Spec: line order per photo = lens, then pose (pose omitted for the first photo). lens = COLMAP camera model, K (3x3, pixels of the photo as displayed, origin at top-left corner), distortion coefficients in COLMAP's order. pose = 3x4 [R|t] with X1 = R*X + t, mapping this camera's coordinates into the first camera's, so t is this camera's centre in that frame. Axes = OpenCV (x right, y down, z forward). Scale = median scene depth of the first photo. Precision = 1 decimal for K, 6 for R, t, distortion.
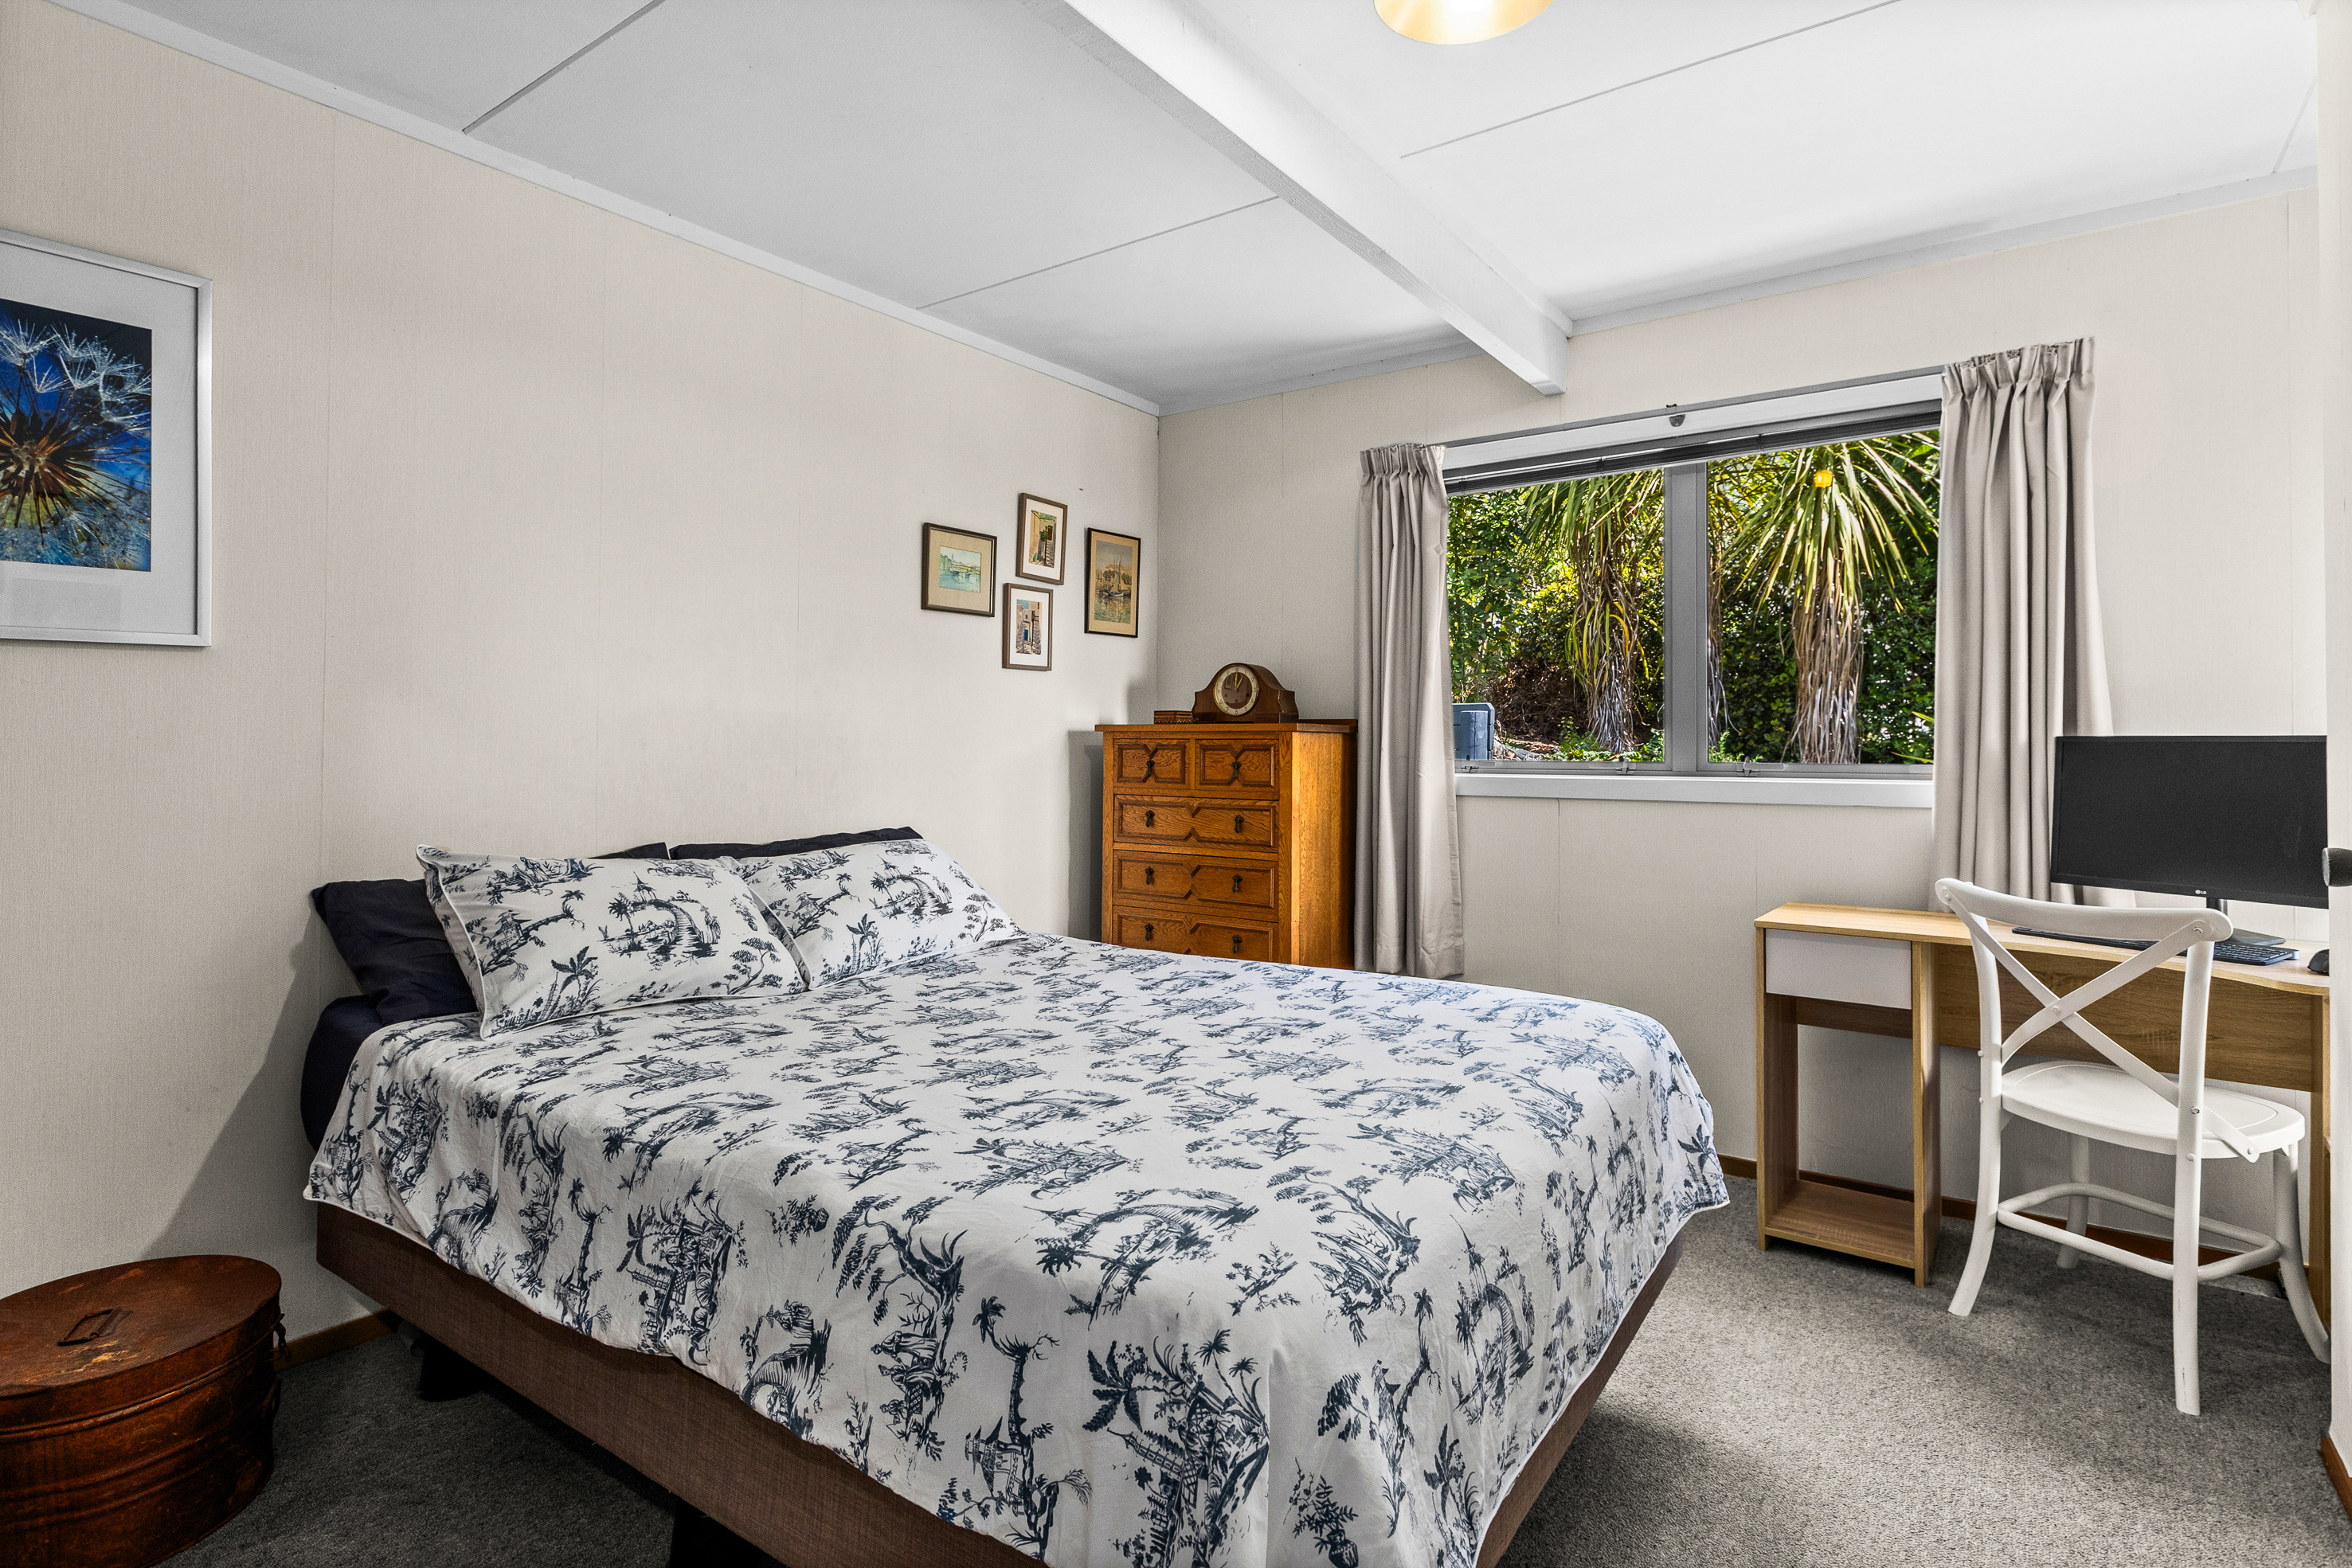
lens RADIAL K [[1209.8, 0, 1181.5], [0, 1209.8, 763.7], [0, 0, 1]] dist [-0.012960, 0.000932]
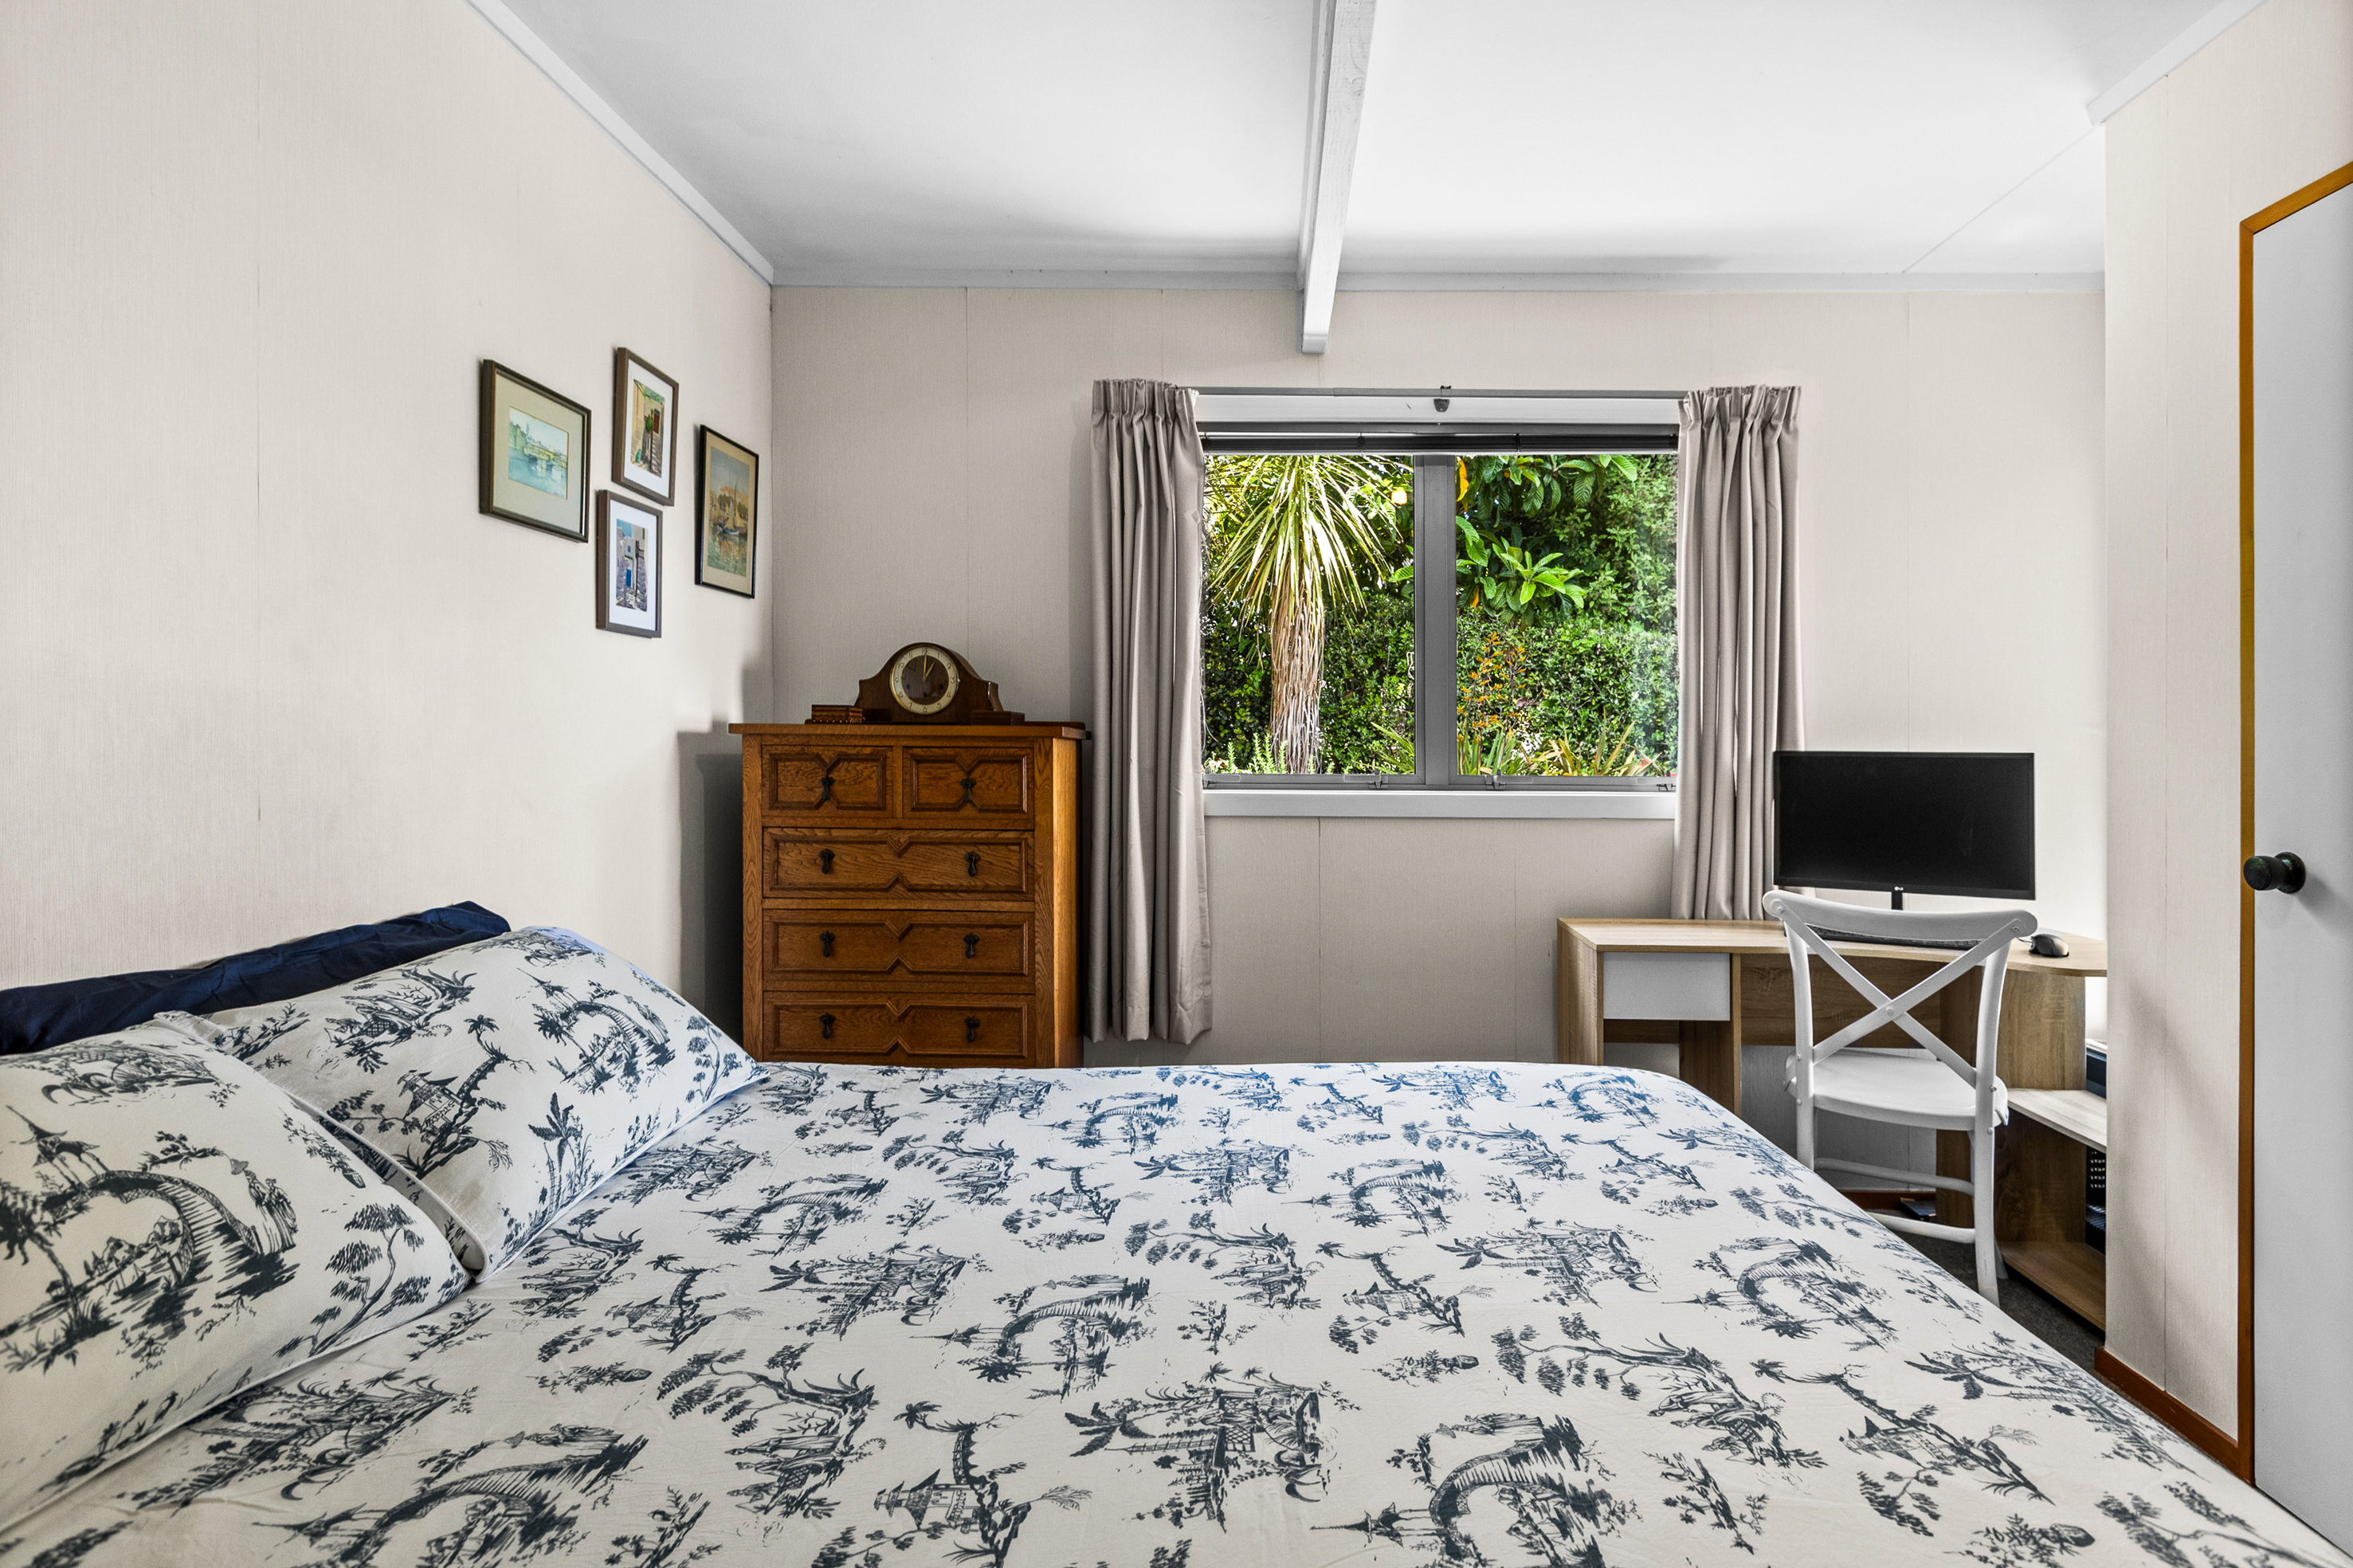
lens RADIAL K [[1173.0, 0, 1181.6], [0, 1173.0, 784.6], [0, 0, 1]] dist [-0.003573, -0.001641]
pose [[0.817109, -0.012341, 0.576352, -0.260166], [0.002901, 0.999846, 0.017297, -0.009829], [-0.576476, -0.012462, 0.817019, 0.359019]]
